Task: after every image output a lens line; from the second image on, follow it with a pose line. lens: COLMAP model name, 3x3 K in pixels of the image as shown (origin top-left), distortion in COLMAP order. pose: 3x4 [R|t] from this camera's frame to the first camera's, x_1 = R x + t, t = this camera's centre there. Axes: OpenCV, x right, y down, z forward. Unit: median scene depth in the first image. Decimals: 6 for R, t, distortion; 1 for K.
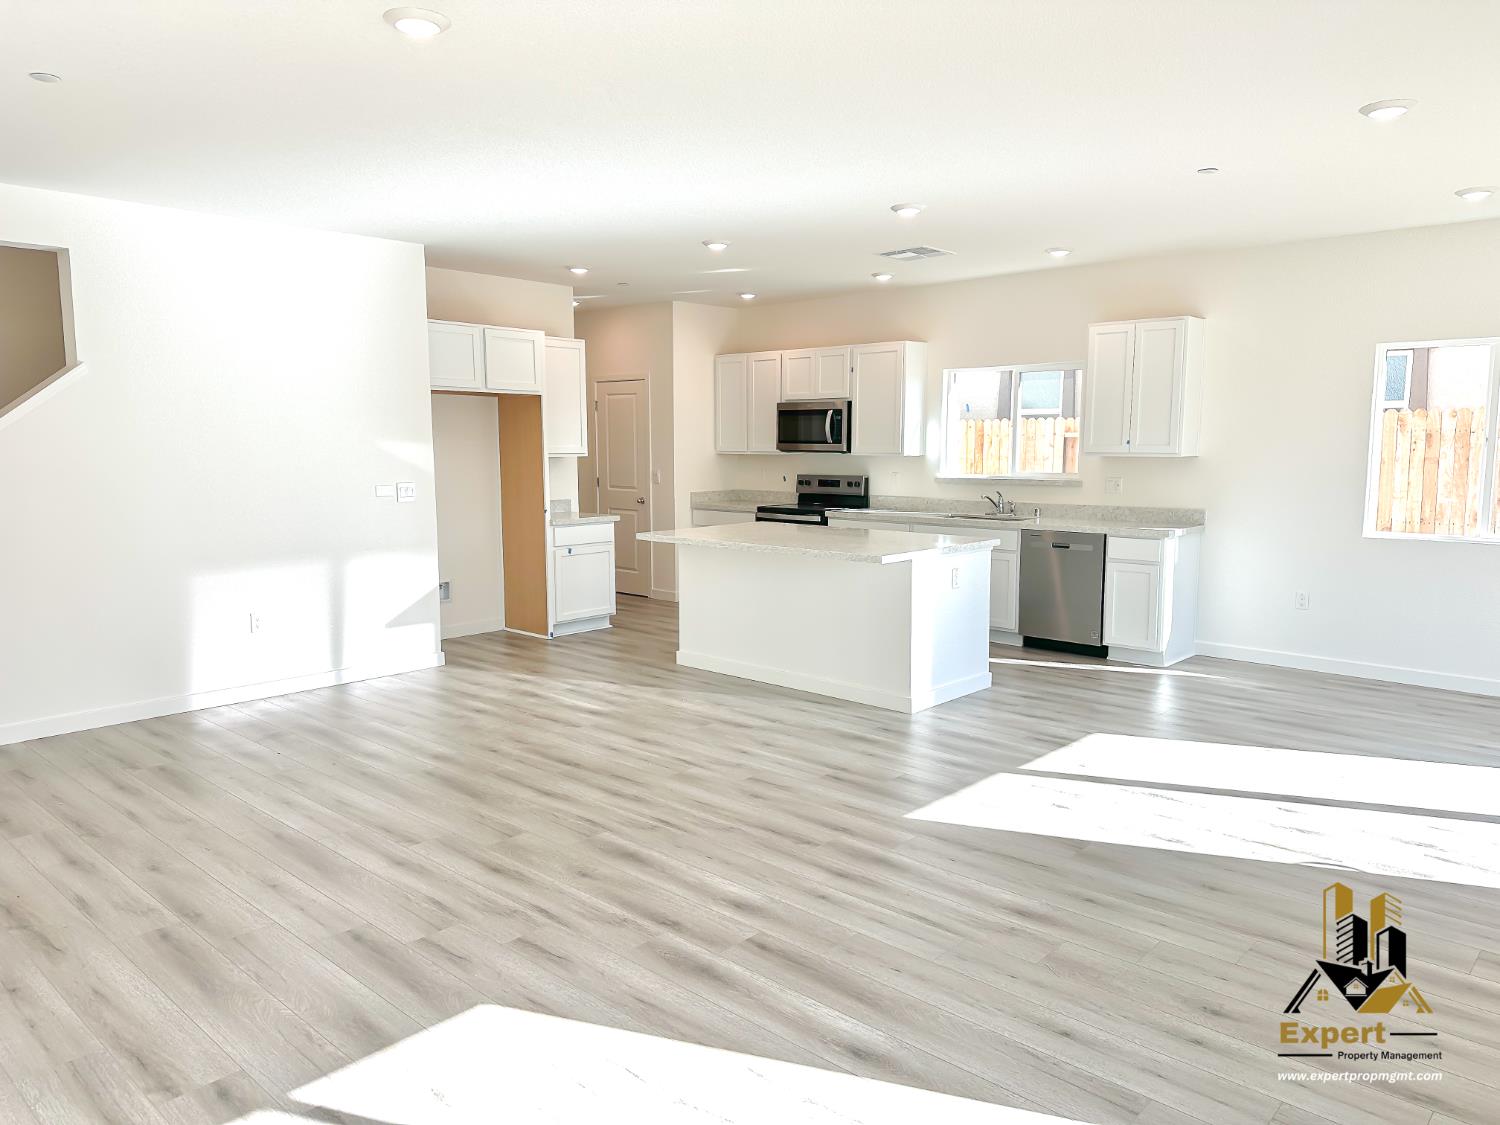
lens RADIAL K [[1043.6, 0, 750.0], [0, 1043.6, 562.5], [0, 0, 1]] dist [0.033755, -0.006953]
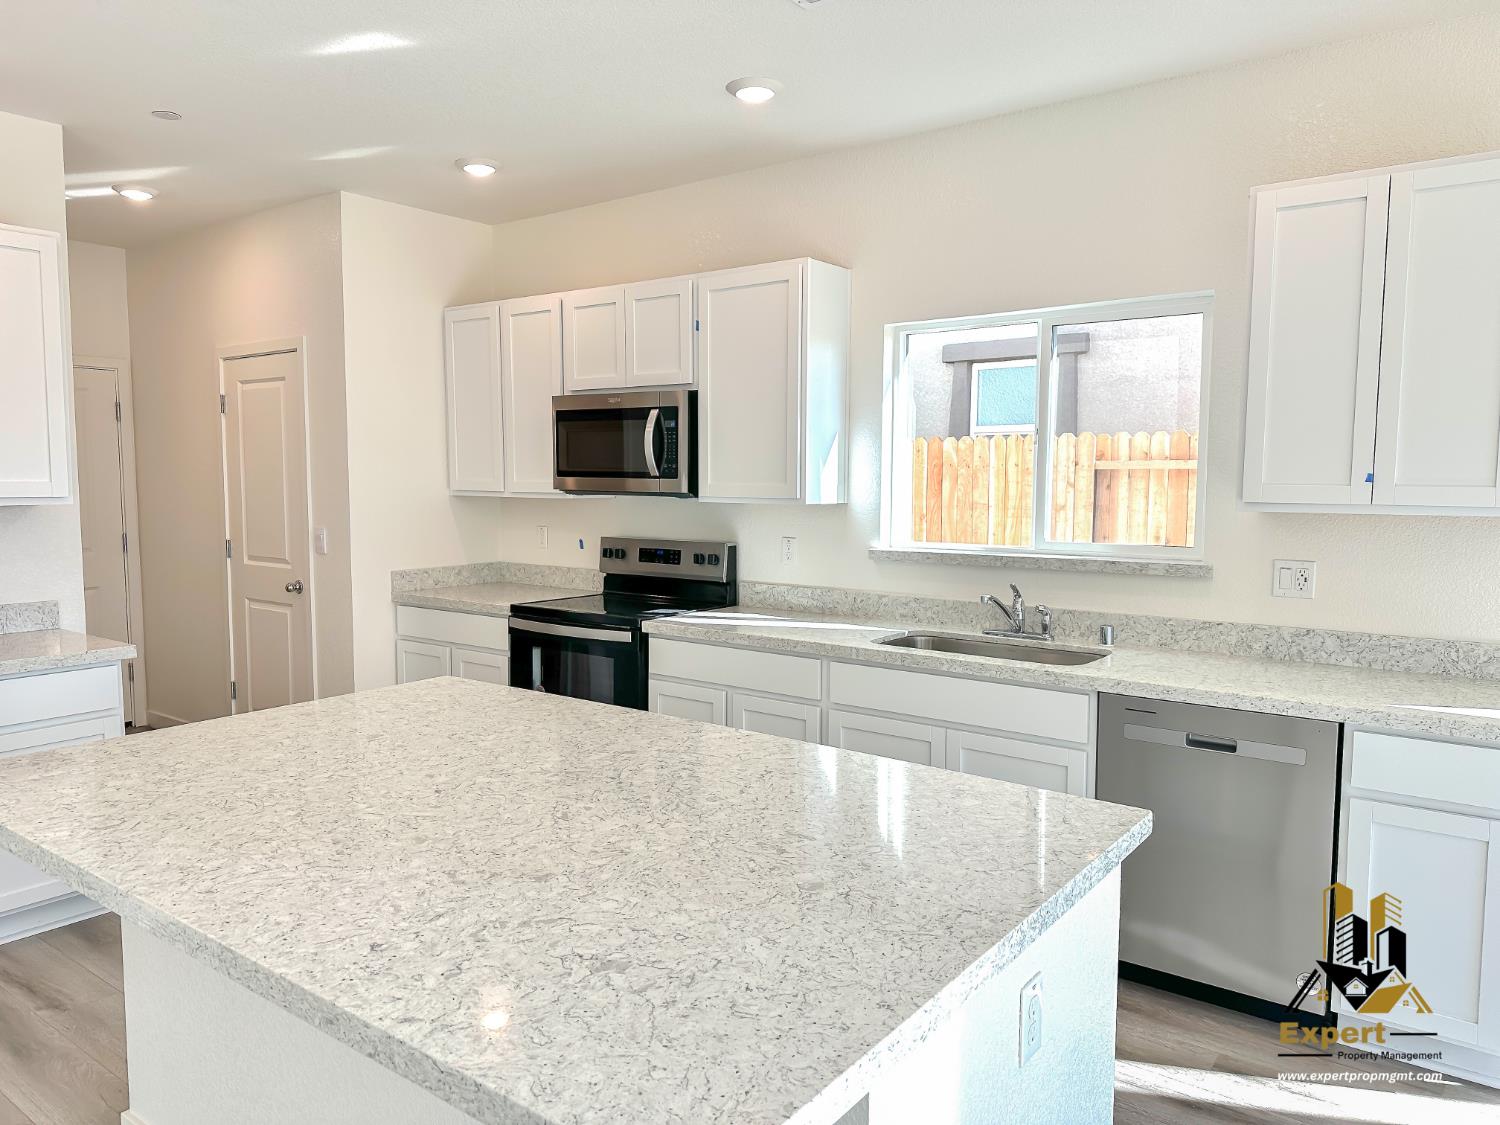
lens RADIAL K [[1043.6, 0, 750.0], [0, 1043.6, 562.5], [0, 0, 1]] dist [0.033755, -0.006953]
pose [[0.995869, -0.002631, 0.090760, 0.074545], [0.005677, 0.999429, -0.033321, -0.056361], [-0.090620, 0.033698, 0.995315, 0.498998]]
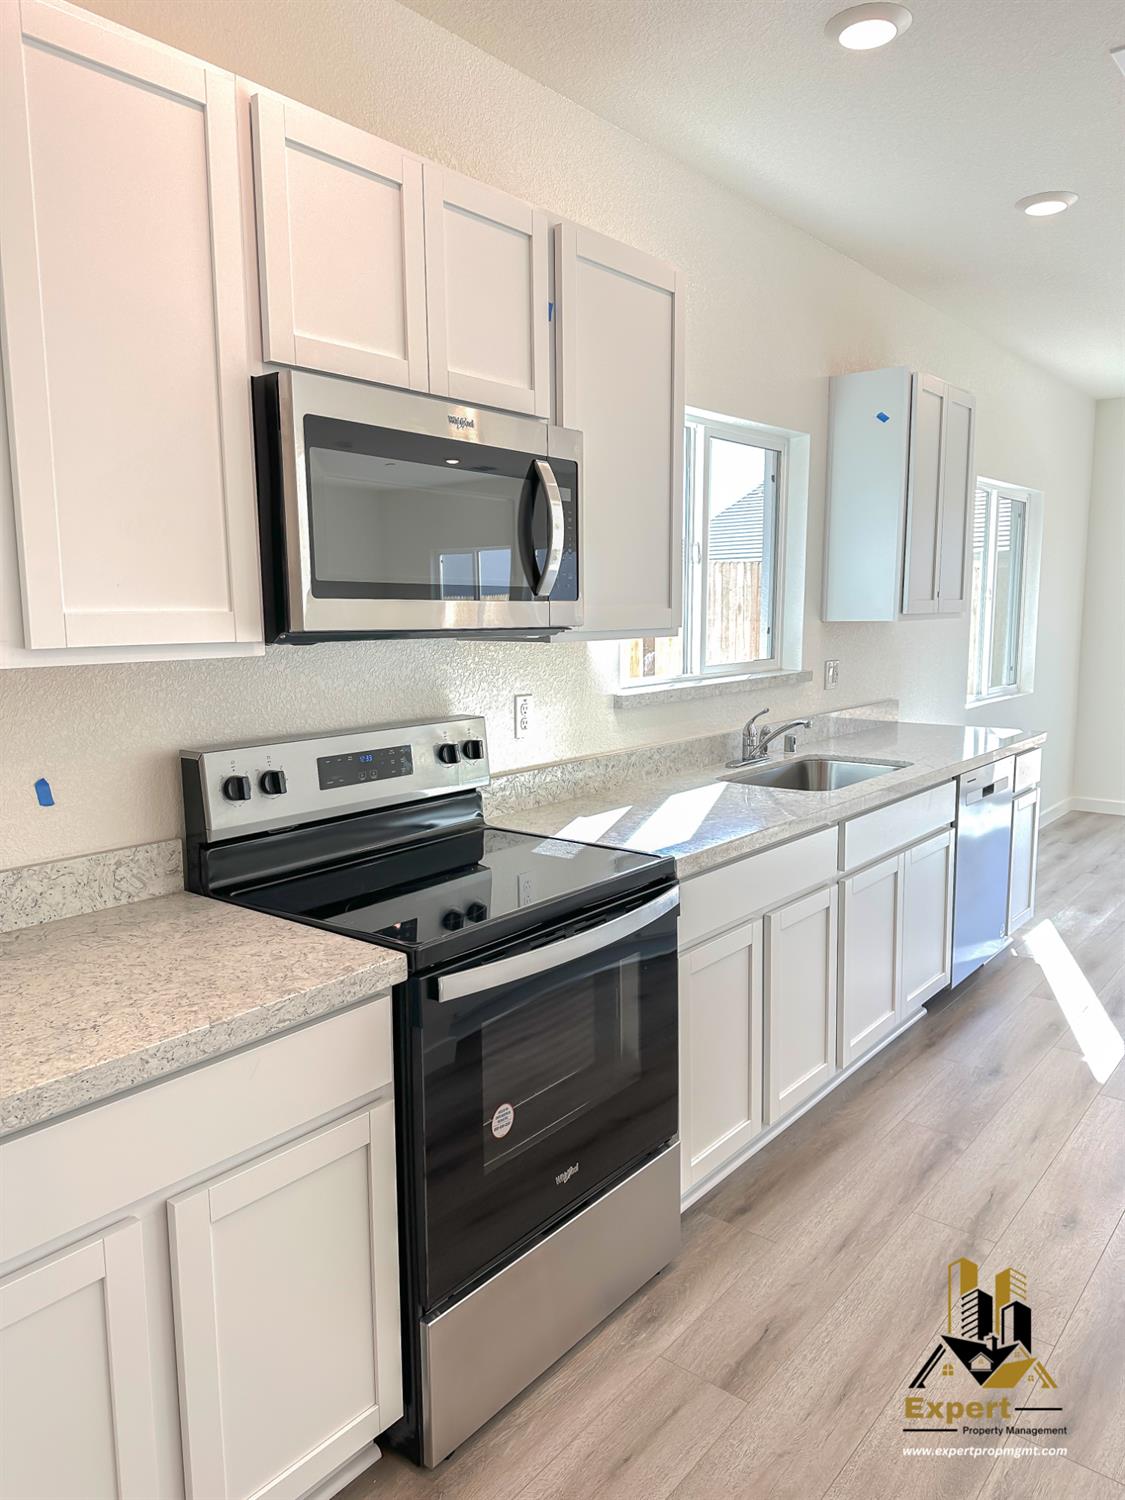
lens RADIAL K [[1043.6, 0, 562.5], [0, 1043.6, 750.0], [0, 0, 1]] dist [0.033755, -0.006953]
pose [[-0.040498, -0.137463, 0.989679, -0.168462], [0.126784, 0.981778, 0.141553, -0.109727], [-0.991103, 0.131208, -0.022332, 0.974554]]
